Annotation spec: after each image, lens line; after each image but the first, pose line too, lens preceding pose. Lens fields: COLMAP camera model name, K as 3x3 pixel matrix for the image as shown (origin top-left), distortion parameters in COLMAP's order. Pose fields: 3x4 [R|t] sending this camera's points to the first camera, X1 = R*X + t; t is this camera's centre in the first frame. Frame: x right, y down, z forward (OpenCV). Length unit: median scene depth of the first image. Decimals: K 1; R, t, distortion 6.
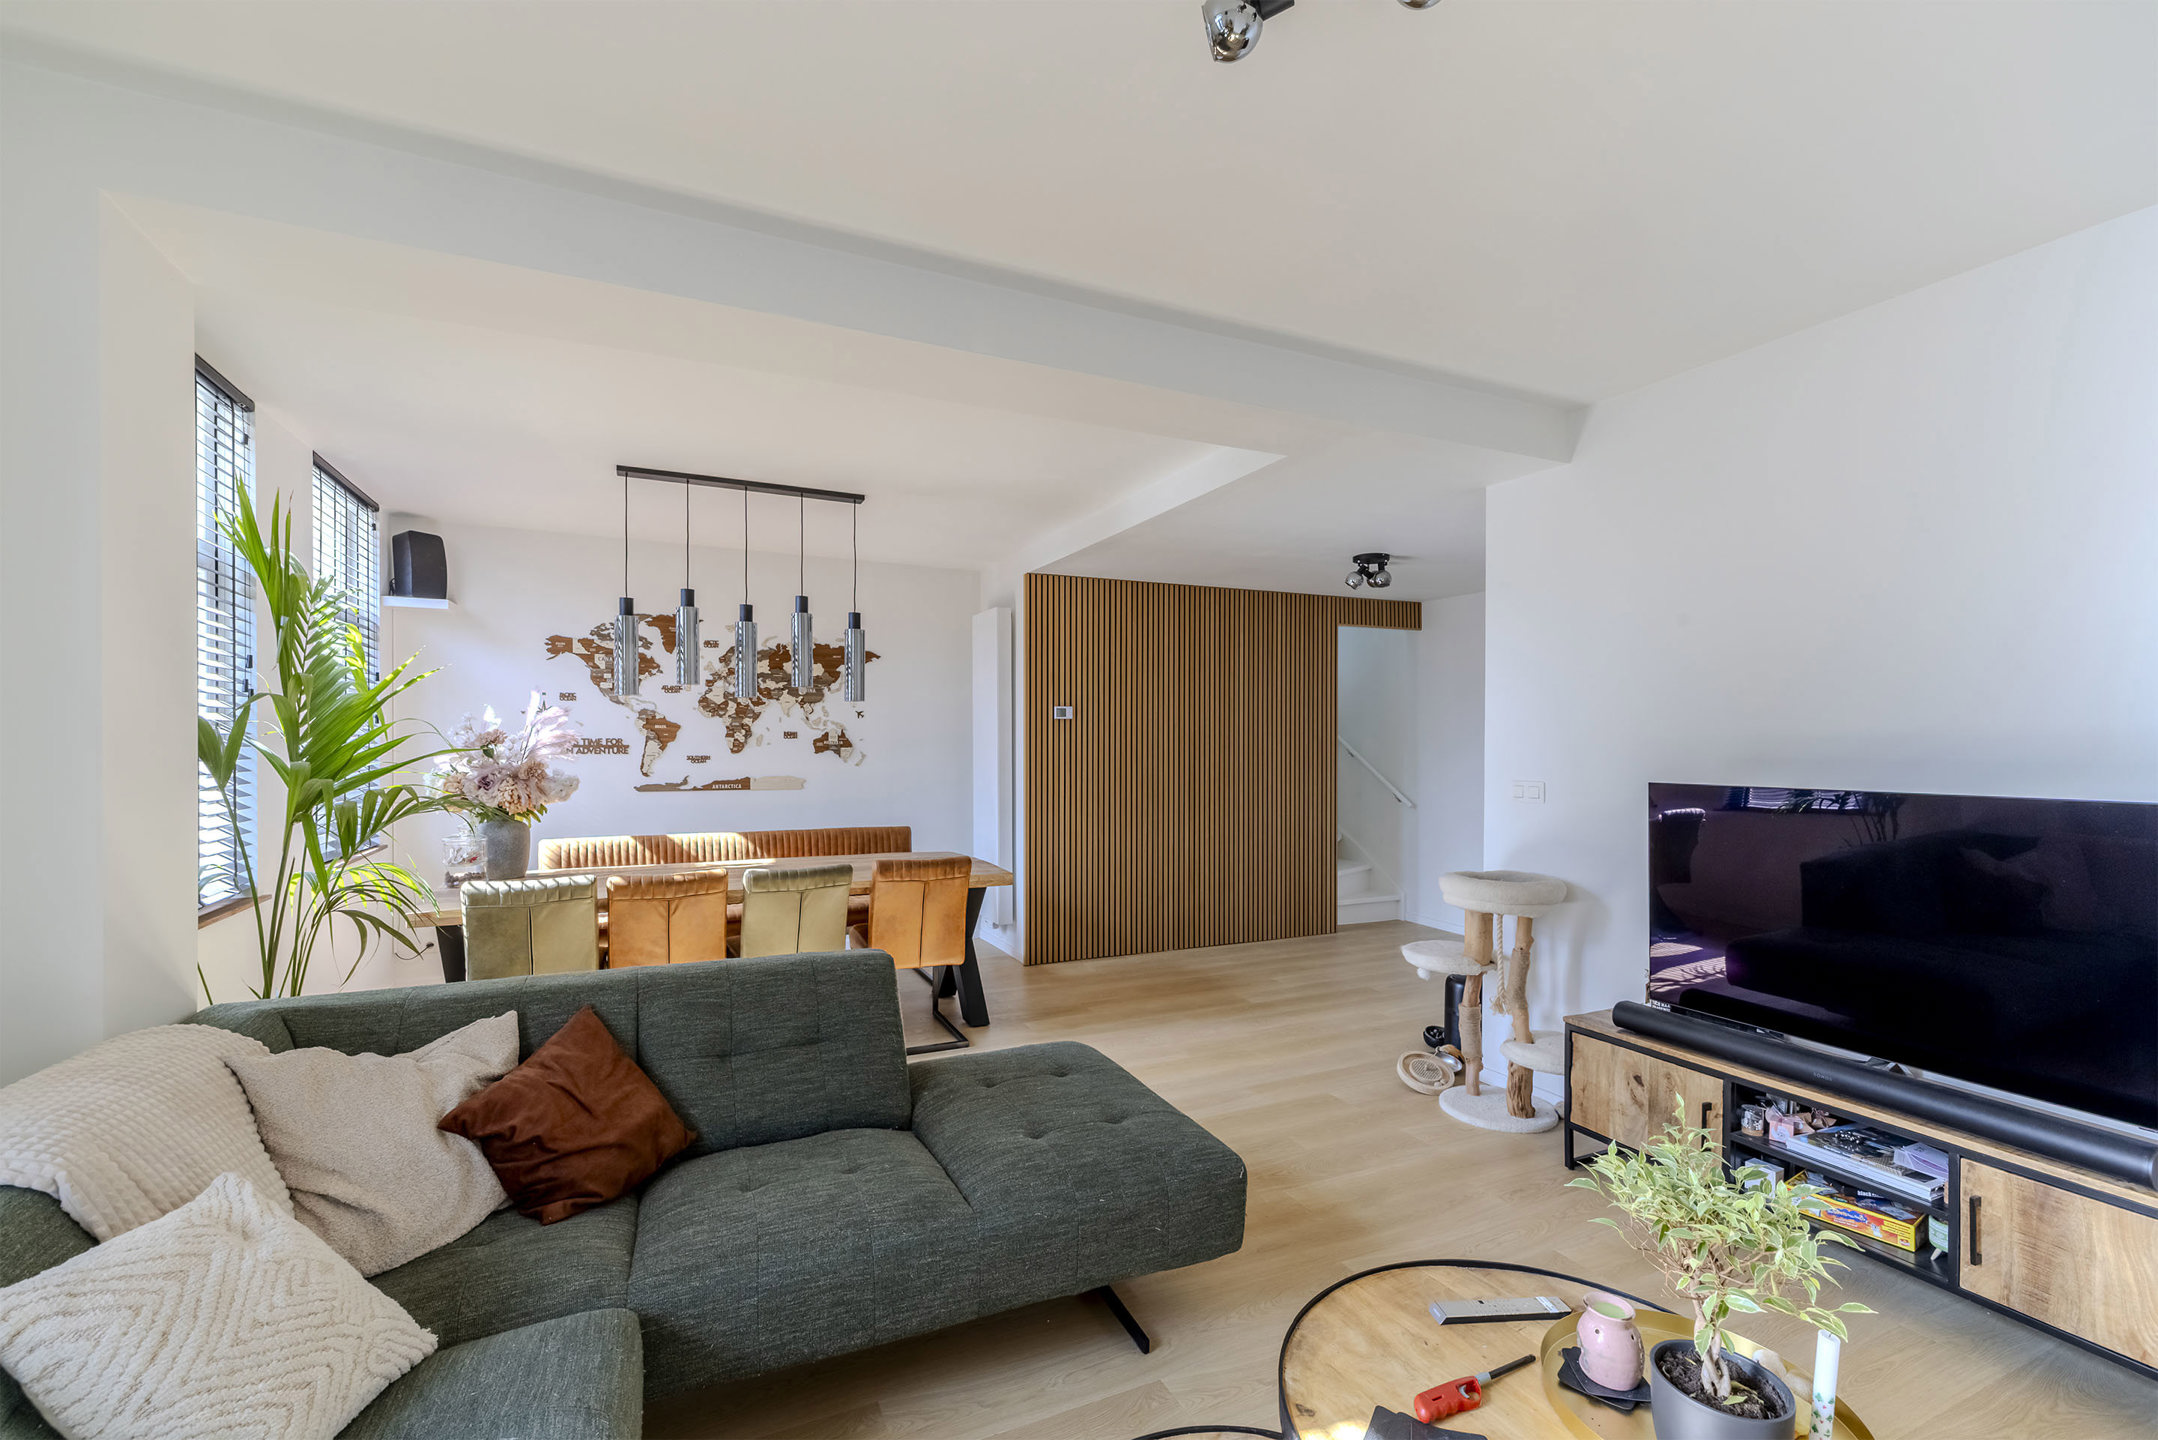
lens RADIAL K [[935.3, 0, 1073.7], [0, 935.3, 738.6], [0, 0, 1]] dist [0.002035, -0.000173]
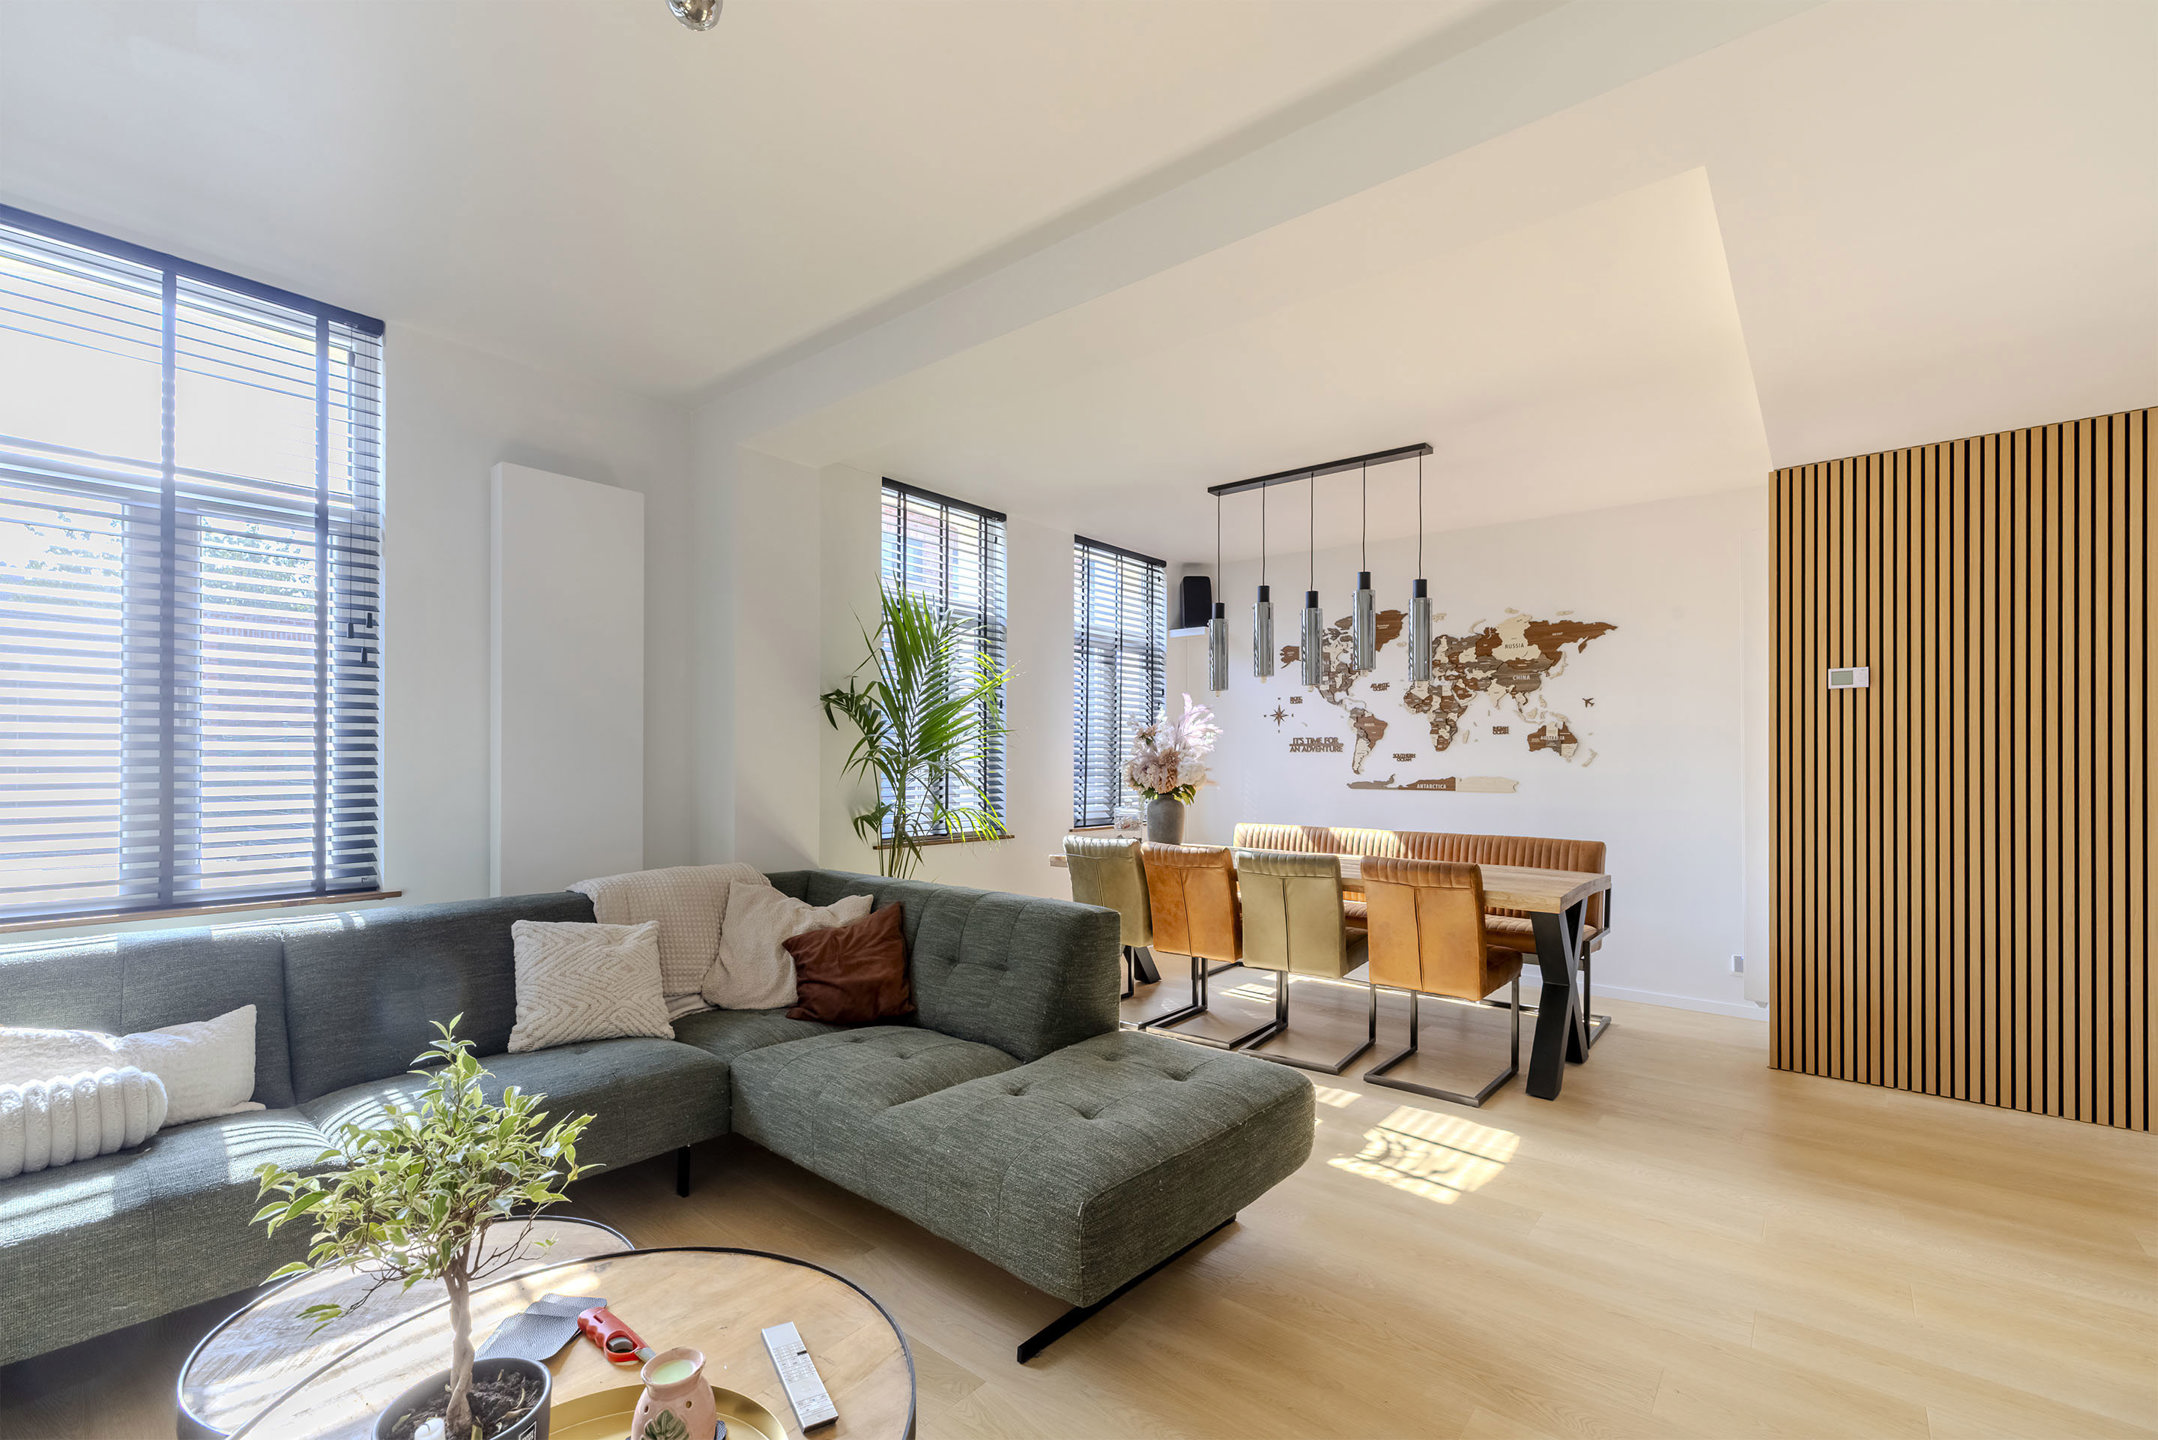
lens RADIAL K [[935.3, 0, 981.9], [0, 935.3, 750.0], [0, 0, 1]] dist [0.002035, -0.000173]
pose [[0.398288, -0.009385, -0.917213, 0.315634], [-0.007274, 0.999884, -0.013389, 0.030883], [0.917232, 0.012004, 0.398173, 0.216375]]
